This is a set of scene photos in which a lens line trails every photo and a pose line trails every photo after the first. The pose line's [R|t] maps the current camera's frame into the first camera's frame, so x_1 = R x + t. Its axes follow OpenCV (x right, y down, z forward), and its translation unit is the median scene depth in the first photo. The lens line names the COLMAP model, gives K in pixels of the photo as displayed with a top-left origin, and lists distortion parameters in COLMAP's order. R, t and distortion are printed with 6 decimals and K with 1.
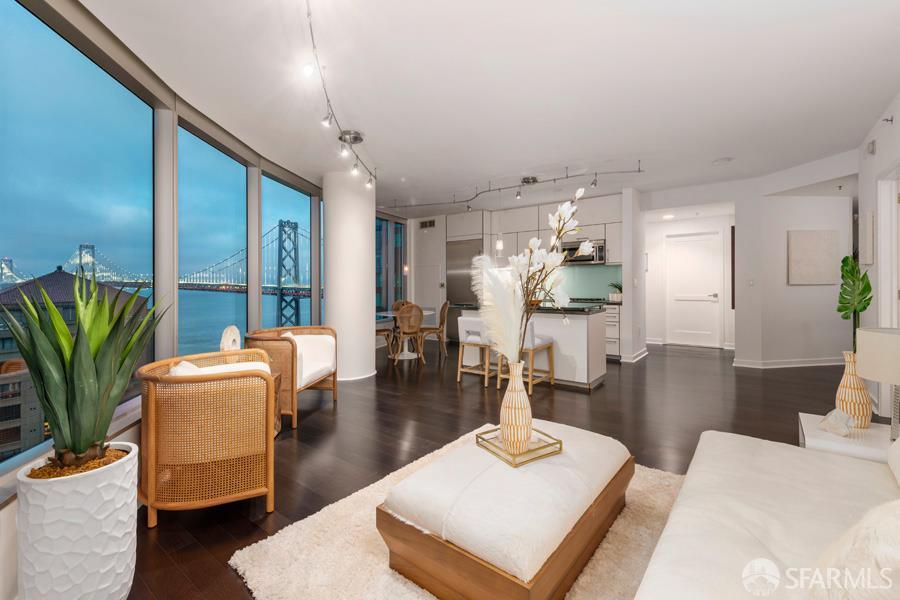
lens RADIAL K [[396.8, 0, 462.6], [0, 396.8, 279.5], [0, 0, 1]] dist [0.001021, -0.000639]
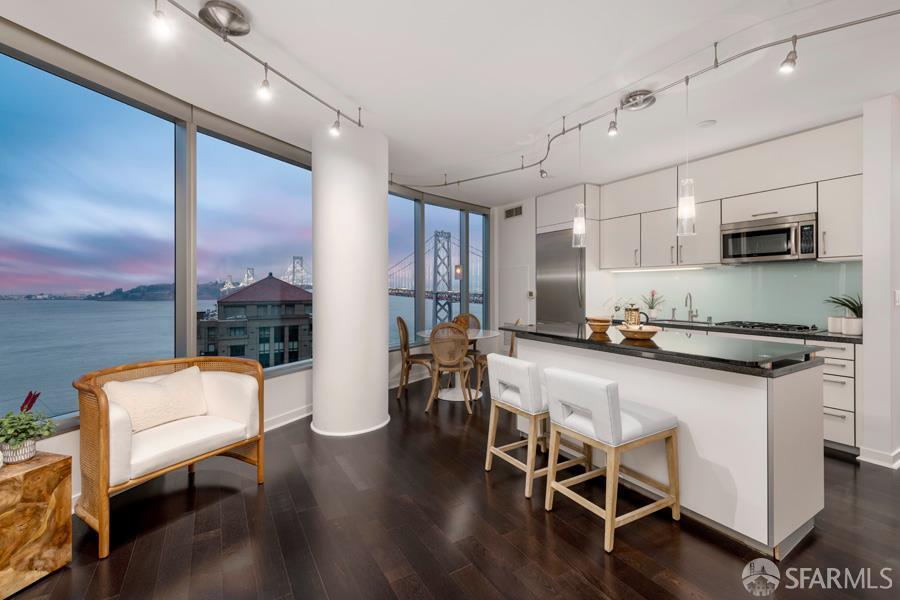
lens RADIAL K [[396.8, 0, 456.2], [0, 396.8, 282.1], [0, 0, 1]] dist [0.001021, -0.000639]
pose [[0.928148, 0.006394, -0.372157, 0.088692], [-0.009937, 0.999922, -0.007605, -0.001236], [0.372079, 0.010757, 0.928139, 0.266403]]
